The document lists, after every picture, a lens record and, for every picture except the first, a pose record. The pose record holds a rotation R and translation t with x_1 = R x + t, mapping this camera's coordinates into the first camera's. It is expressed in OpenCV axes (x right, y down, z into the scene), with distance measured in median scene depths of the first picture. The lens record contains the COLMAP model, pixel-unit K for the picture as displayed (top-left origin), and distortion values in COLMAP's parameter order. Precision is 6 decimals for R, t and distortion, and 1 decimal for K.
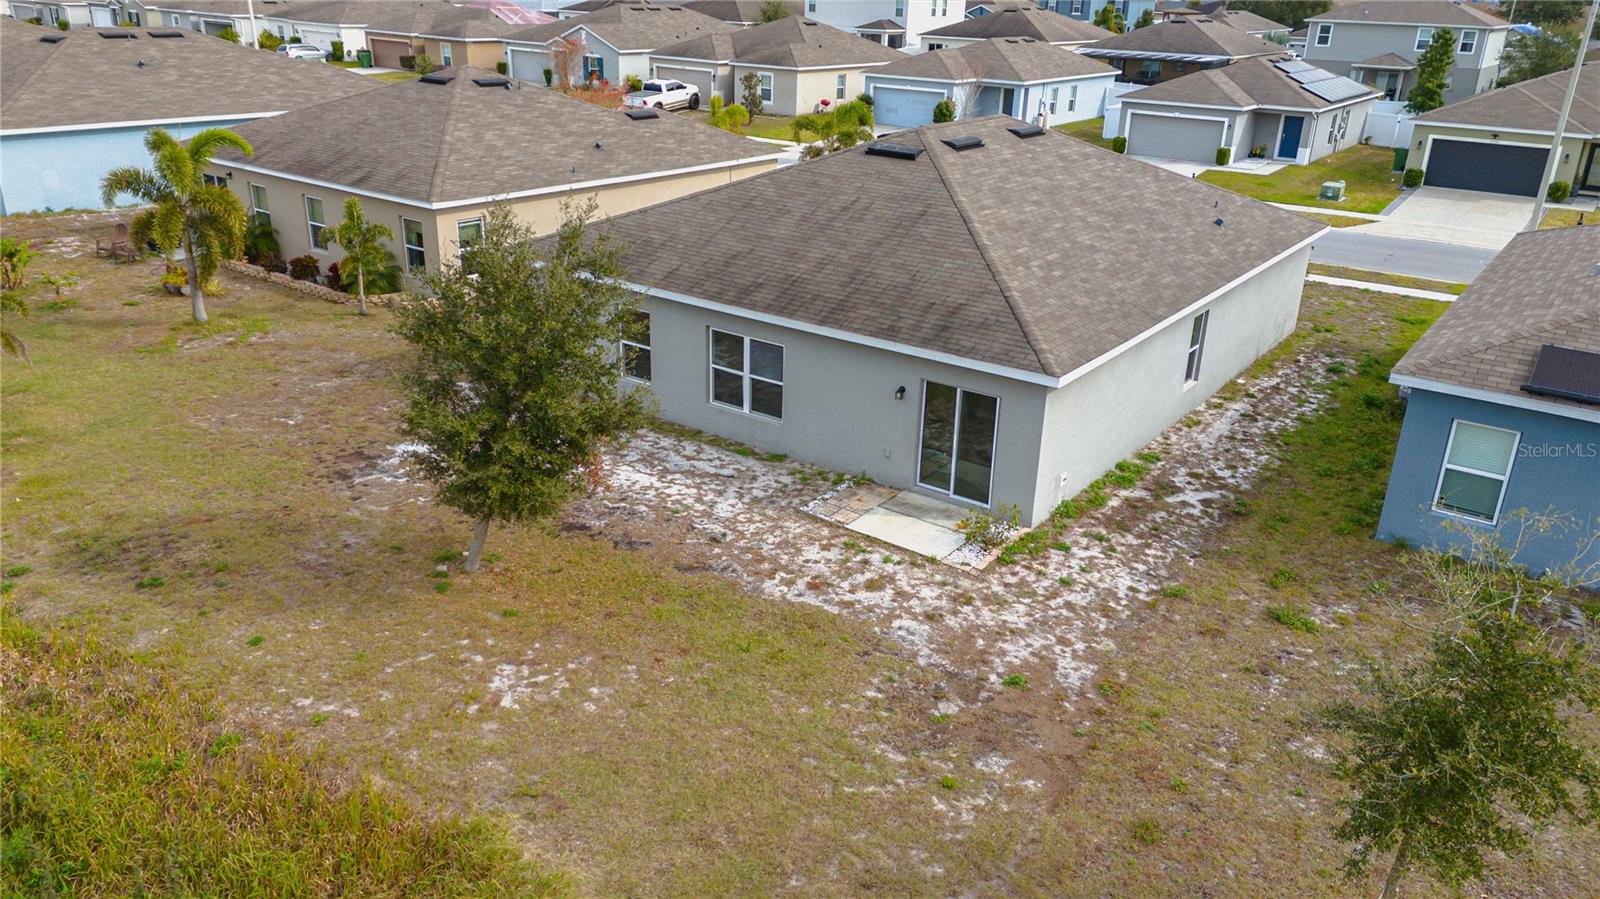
lens RADIAL K [[1172.6, 0, 802.8], [0, 1172.6, 450.8], [0, 0, 1]] dist [0.079988, -0.087563]
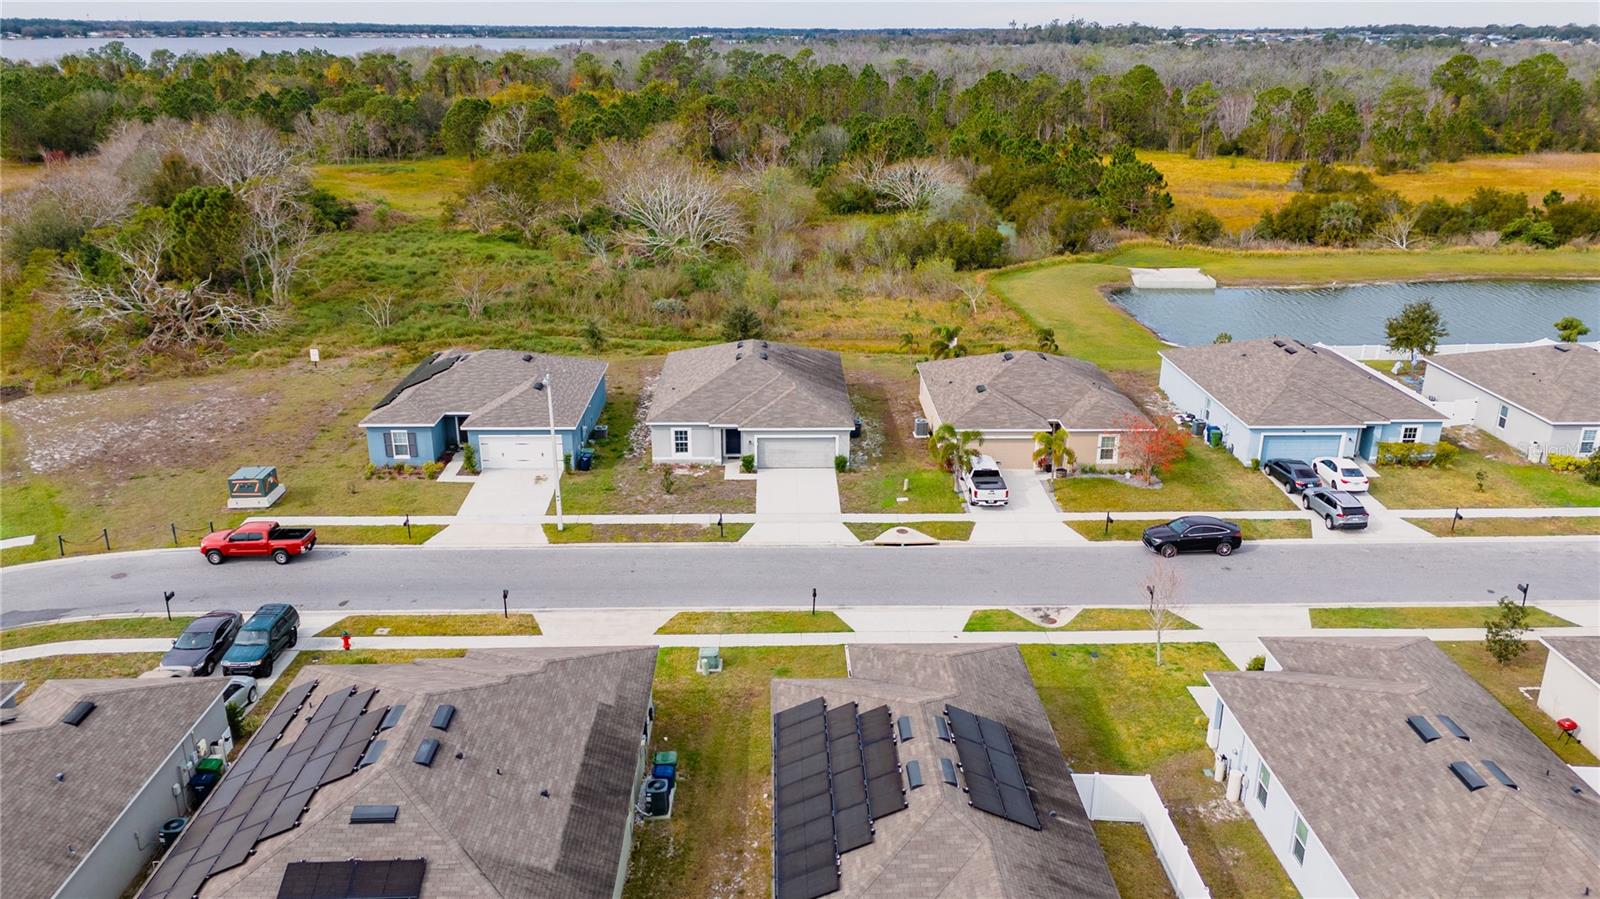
lens RADIAL K [[1172.6, 0, 808.1], [0, 1172.6, 444.5], [0, 0, 1]] dist [0.079988, -0.087563]
pose [[-0.793394, 0.166964, -0.585363, 2.360130], [-0.255925, 0.781026, 0.569650, -2.373621], [0.552294, 0.601766, -0.576930, 3.851288]]
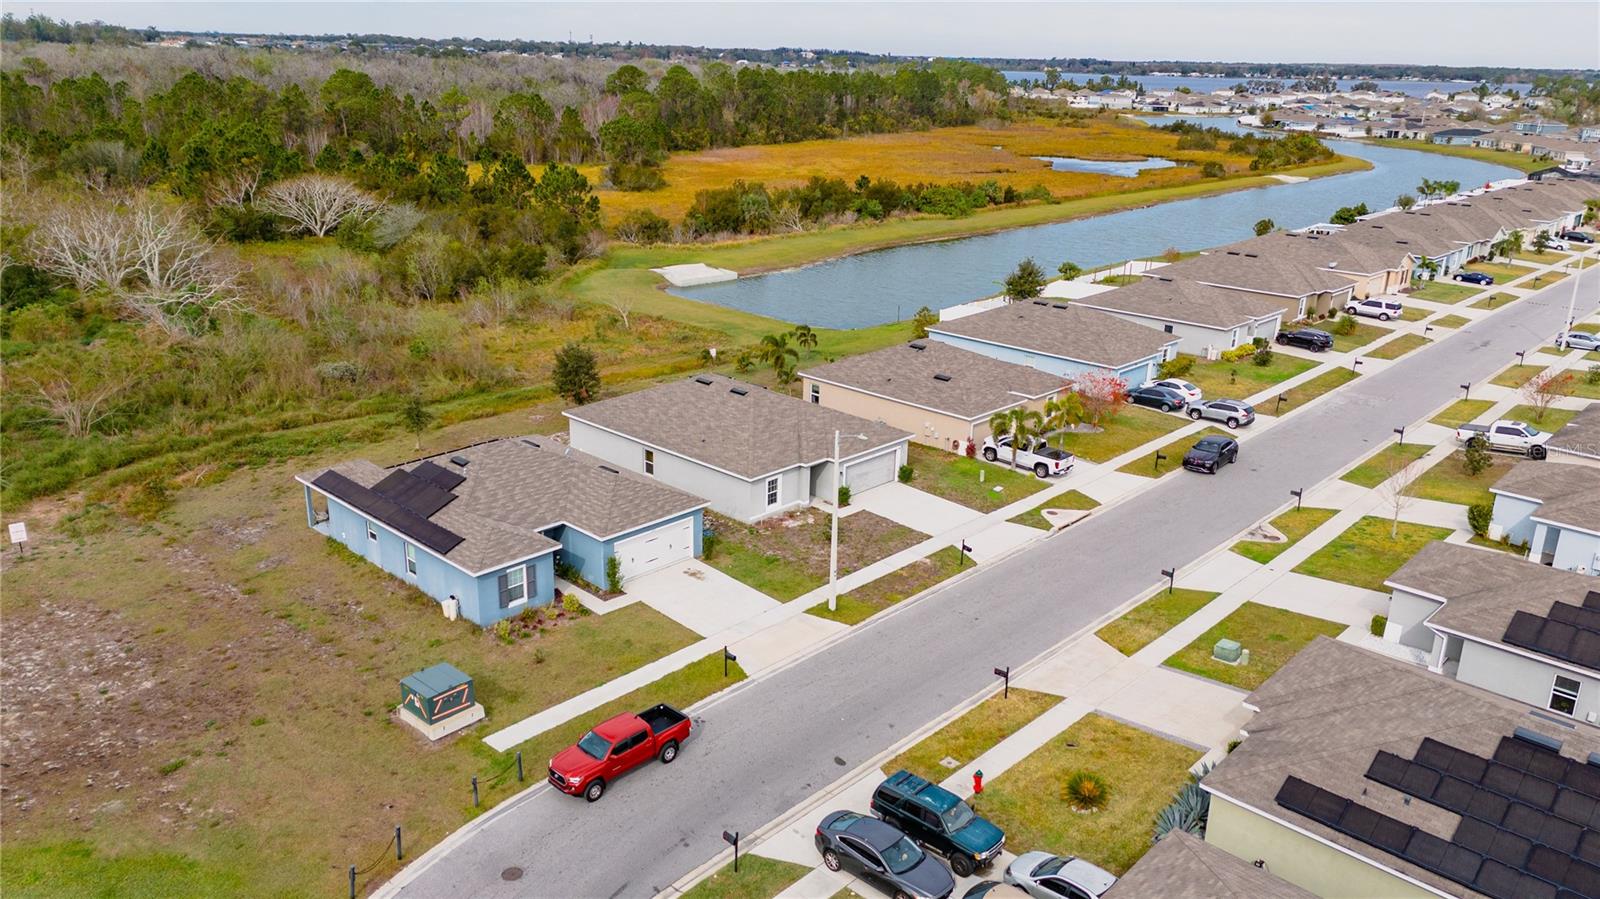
lens RADIAL K [[1172.6, 0, 809.9], [0, 1172.6, 439.7], [0, 0, 1]] dist [0.079988, -0.087563]
pose [[-0.122485, 0.273995, -0.953899, 3.534781], [-0.399115, 0.866396, 0.300109, -1.353587], [0.908683, 0.417475, 0.003235, 1.588972]]
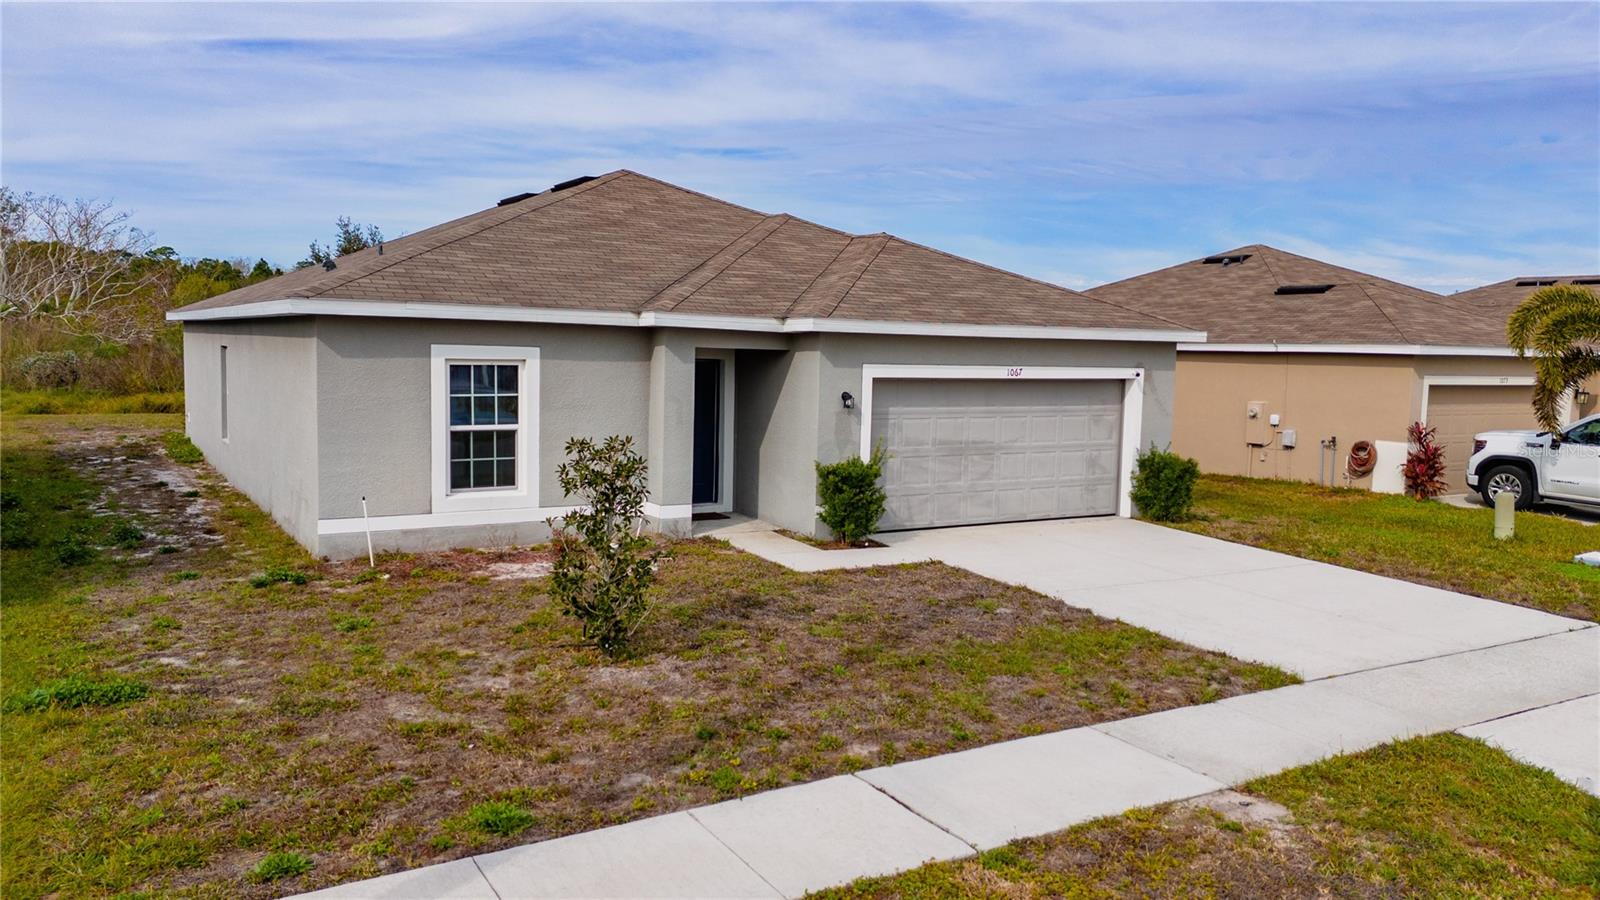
lens RADIAL K [[1172.6, 0, 810.0], [0, 1172.6, 456.5], [0, 0, 1]] dist [0.079988, -0.087563]
pose [[-0.375142, 0.044984, -0.925875, 1.127395], [-0.379442, 0.903856, 0.197655, -0.431974], [0.845750, 0.425465, -0.322005, 1.950813]]
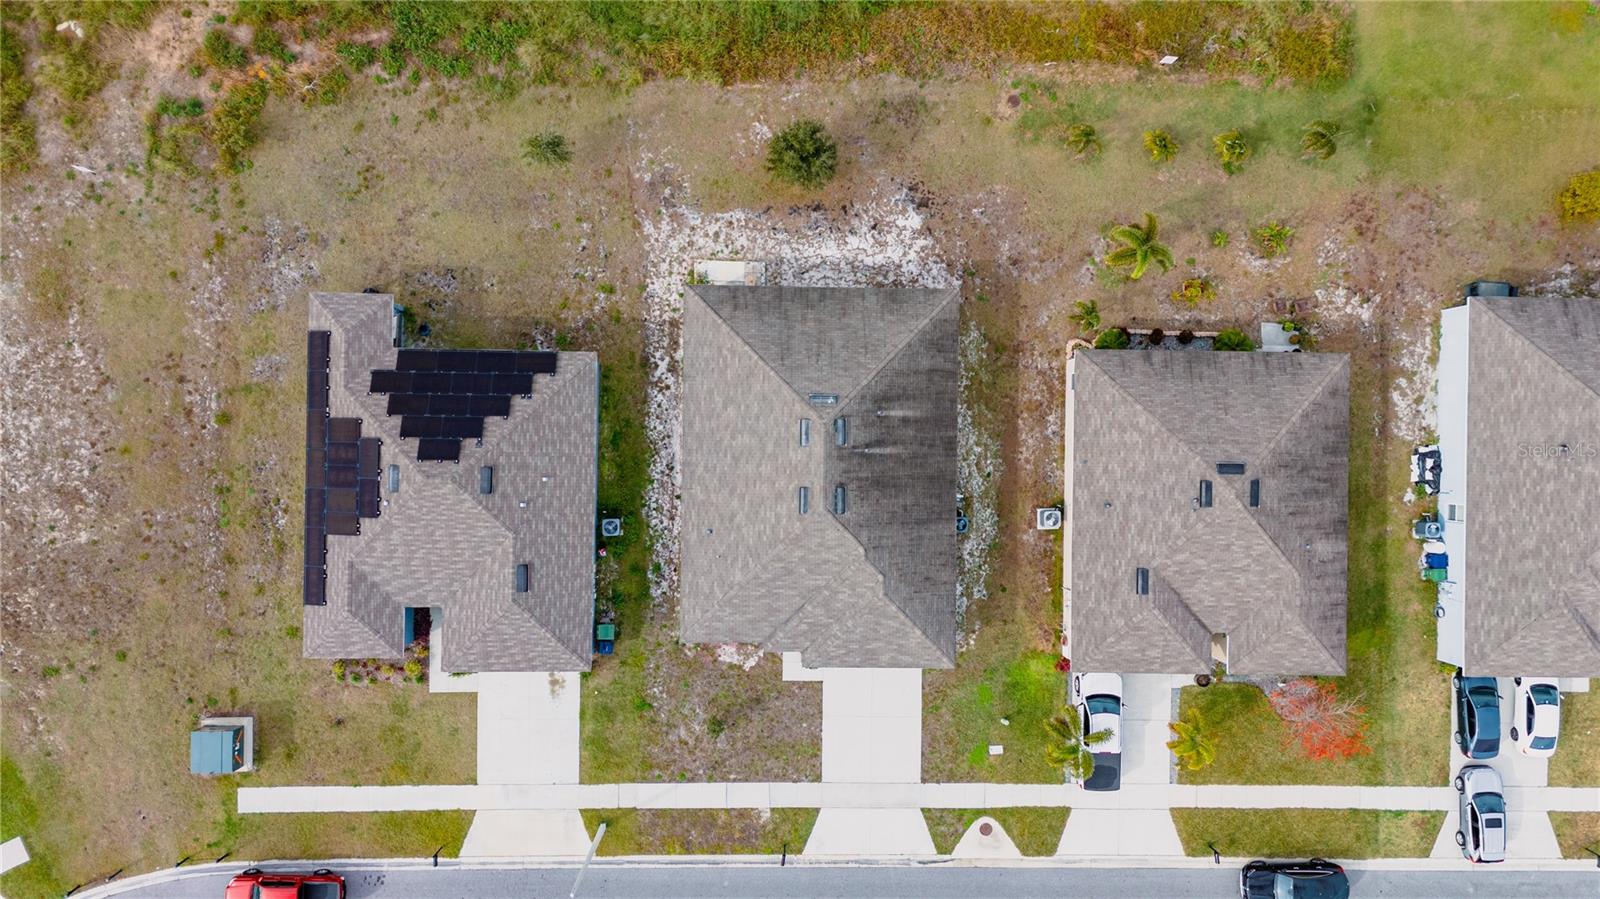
lens RADIAL K [[1172.6, 0, 809.5], [0, 1172.6, 442.0], [0, 0, 1]] dist [0.079988, -0.087563]
pose [[-0.816257, 0.574166, -0.063704, 0.335435], [-0.271481, -0.283916, 0.919614, -2.694178], [0.509924, 0.767936, 0.387623, 0.265379]]
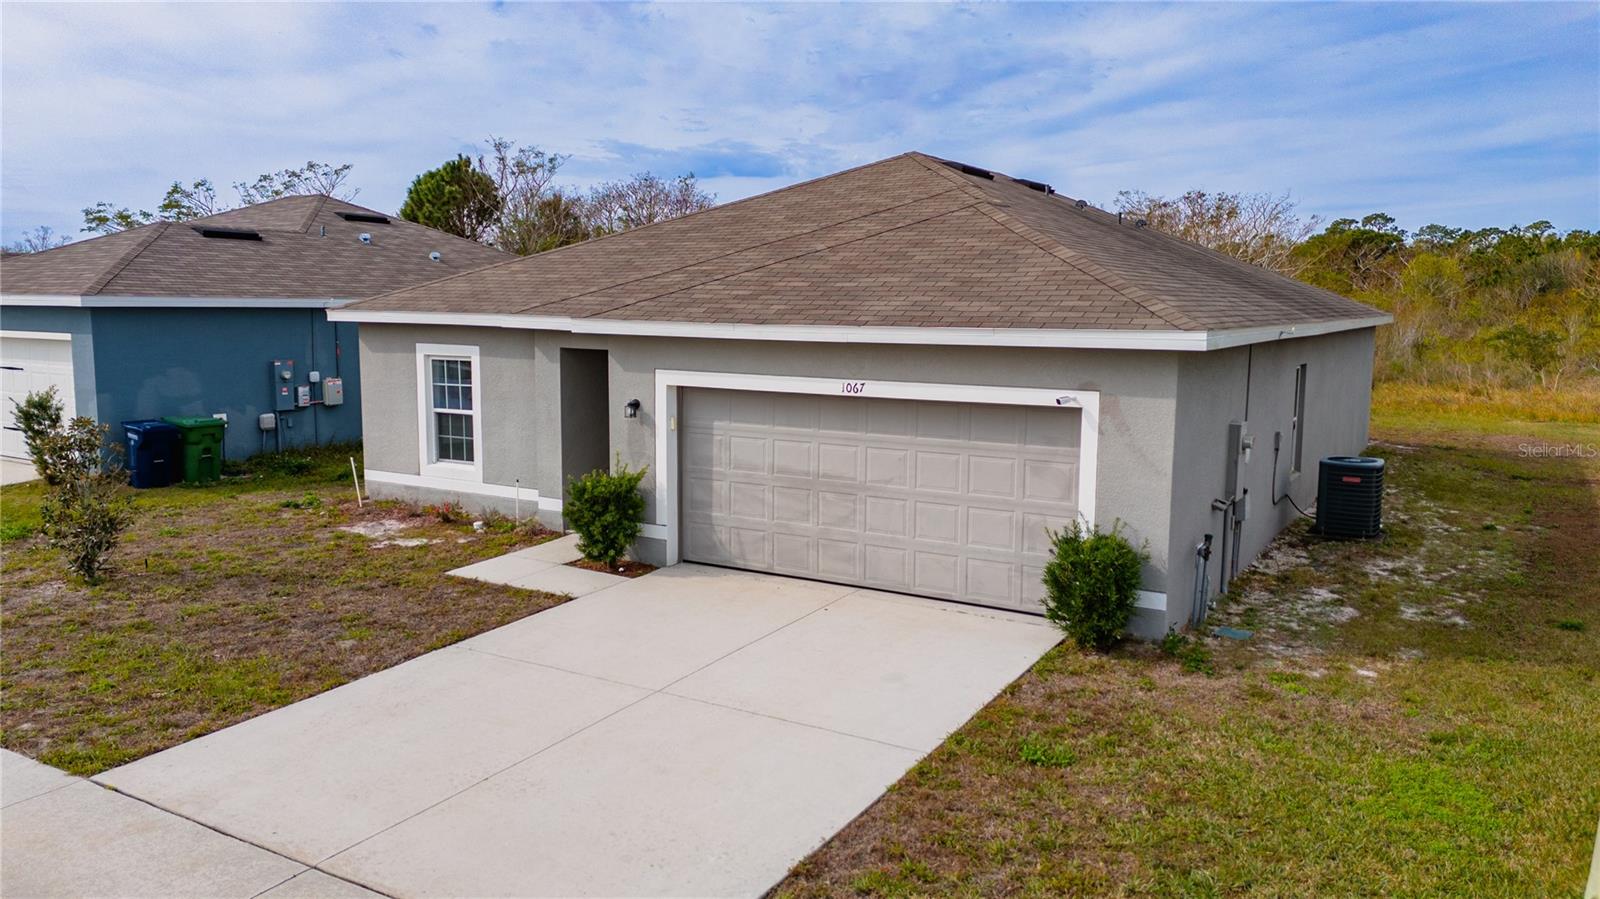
lens RADIAL K [[1172.6, 0, 803.1], [0, 1172.6, 448.5], [0, 0, 1]] dist [0.079988, -0.087563]
pose [[-0.995341, -0.031059, -0.091275, 0.399997], [-0.071518, 0.872744, 0.482911, -0.636945], [0.064661, 0.487189, -0.870899, 2.317402]]
